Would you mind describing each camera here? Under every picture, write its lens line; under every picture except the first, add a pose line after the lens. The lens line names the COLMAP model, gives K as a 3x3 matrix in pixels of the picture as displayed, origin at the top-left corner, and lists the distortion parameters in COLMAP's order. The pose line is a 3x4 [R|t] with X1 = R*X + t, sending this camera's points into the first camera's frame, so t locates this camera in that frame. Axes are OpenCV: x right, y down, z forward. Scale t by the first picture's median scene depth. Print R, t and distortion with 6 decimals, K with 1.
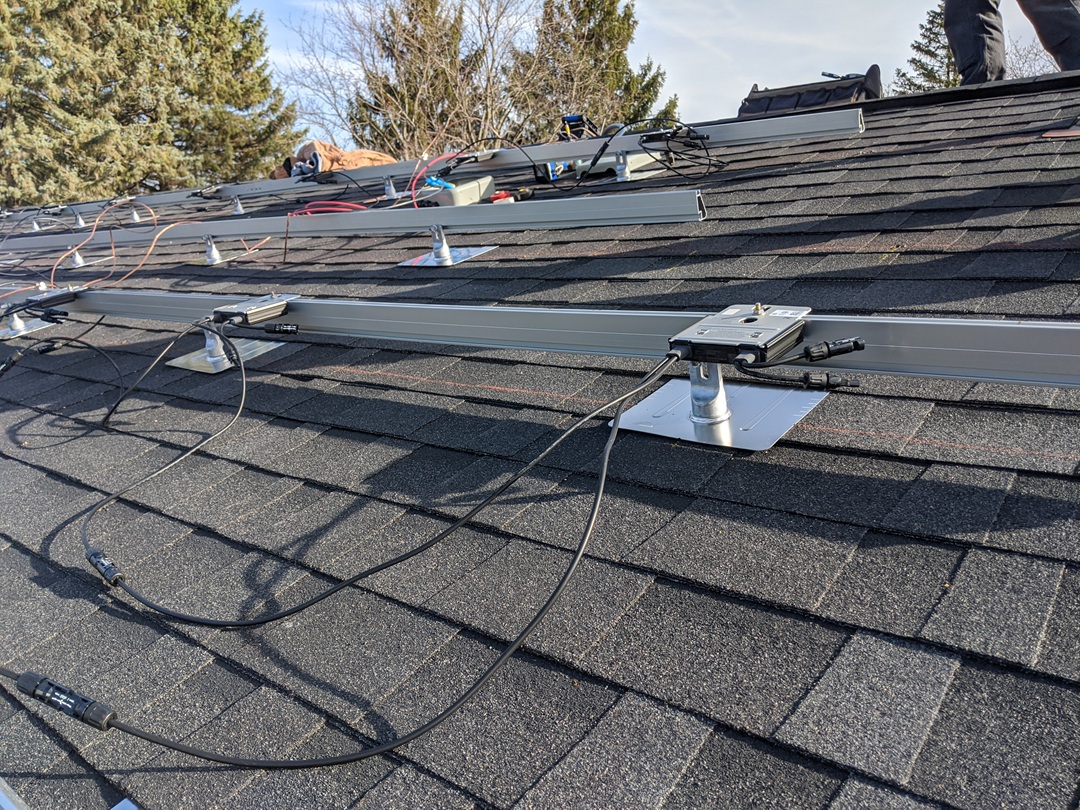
lens RADIAL K [[899.7, 0, 537.7], [0, 899.7, 406.3], [0, 0, 1]] dist [-0.002720, -0.027337]
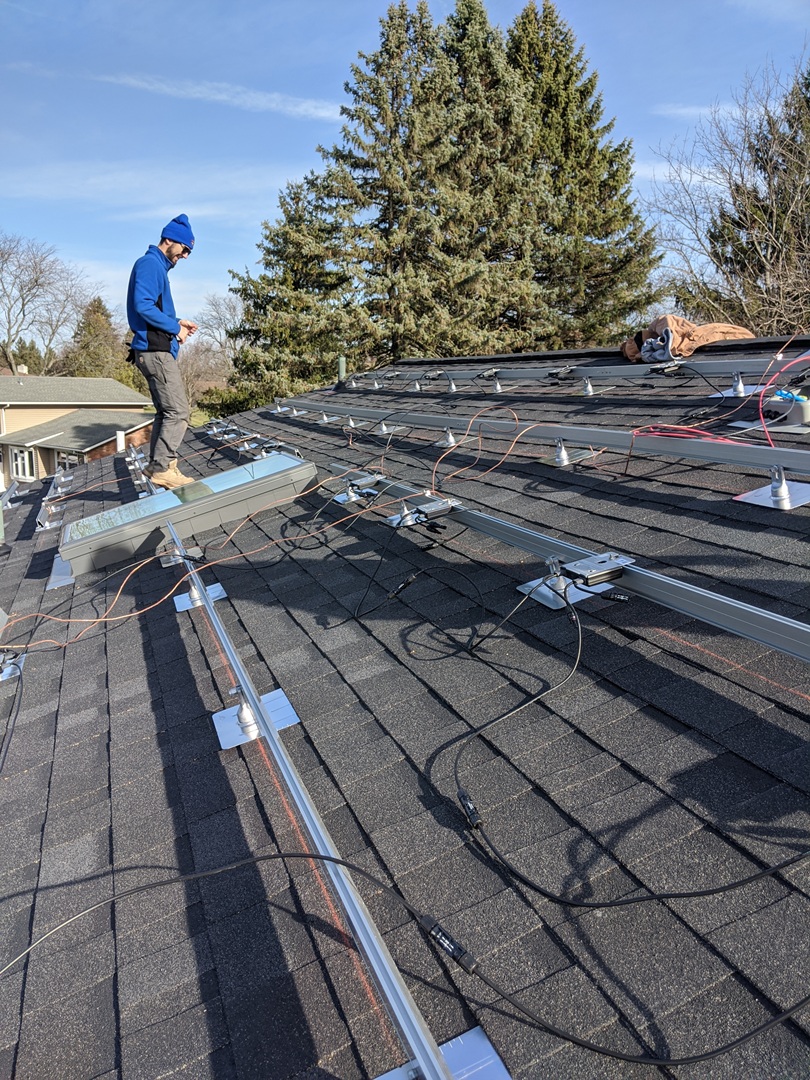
lens RADIAL K [[885.9, 0, 393.4], [0, 885.9, 549.5], [0, 0, 1]] dist [0.068605, -0.087604]
pose [[0.867099, 0.112162, -0.485343, 0.019735], [-0.101848, 0.993657, 0.047675, -0.158897], [0.487612, 0.008092, 0.873023, -0.147927]]
